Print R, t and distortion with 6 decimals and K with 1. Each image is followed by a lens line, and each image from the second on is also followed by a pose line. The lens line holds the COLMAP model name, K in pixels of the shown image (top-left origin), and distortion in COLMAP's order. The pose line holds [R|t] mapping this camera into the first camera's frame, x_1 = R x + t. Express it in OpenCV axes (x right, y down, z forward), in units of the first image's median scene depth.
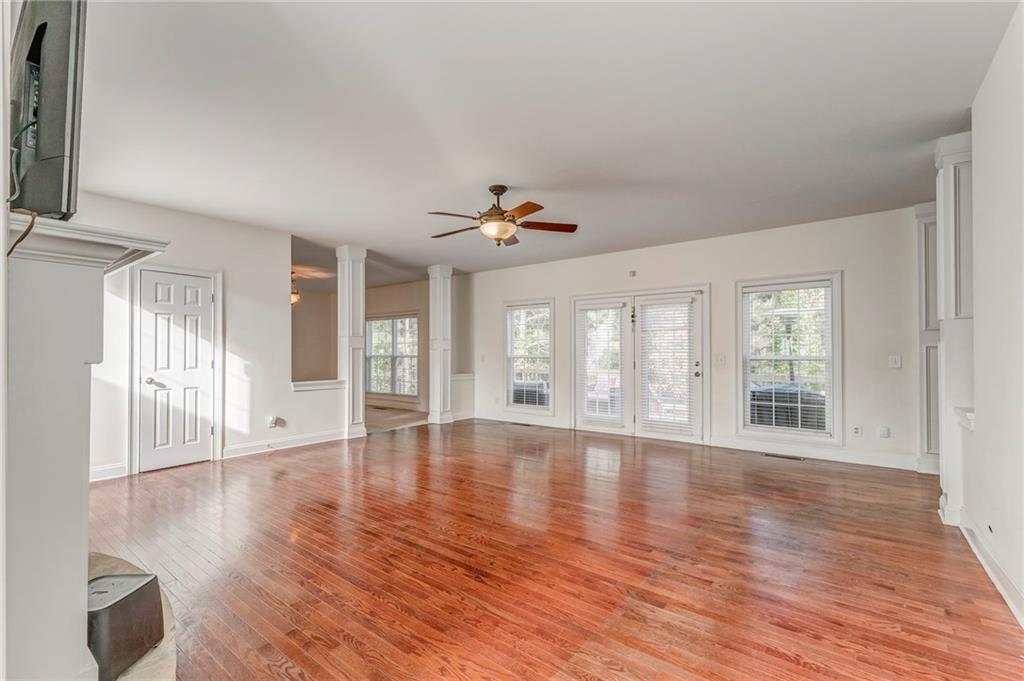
lens RADIAL K [[436.6, 0, 503.2], [0, 436.6, 346.6], [0, 0, 1]] dist [0.001026, 0.000302]
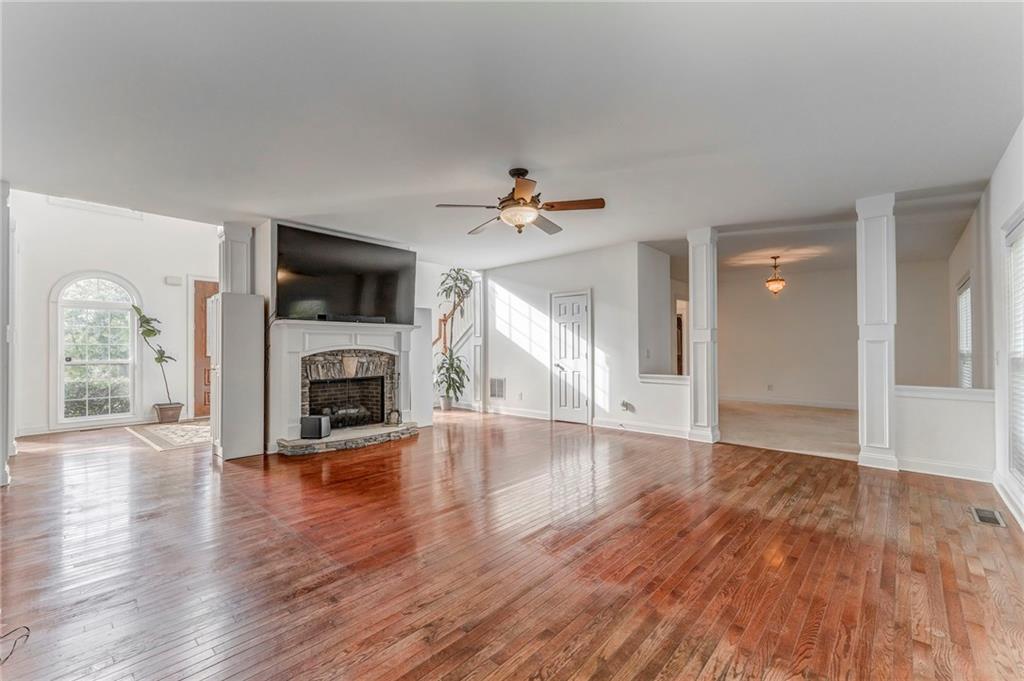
lens RADIAL K [[436.6, 0, 502.6], [0, 436.6, 347.7], [0, 0, 1]] dist [0.001026, 0.000302]
pose [[-0.079938, -0.005333, -0.996786, 0.740838], [0.014515, 0.999873, -0.006513, 0.018933], [0.996694, -0.014989, -0.079851, 0.838124]]
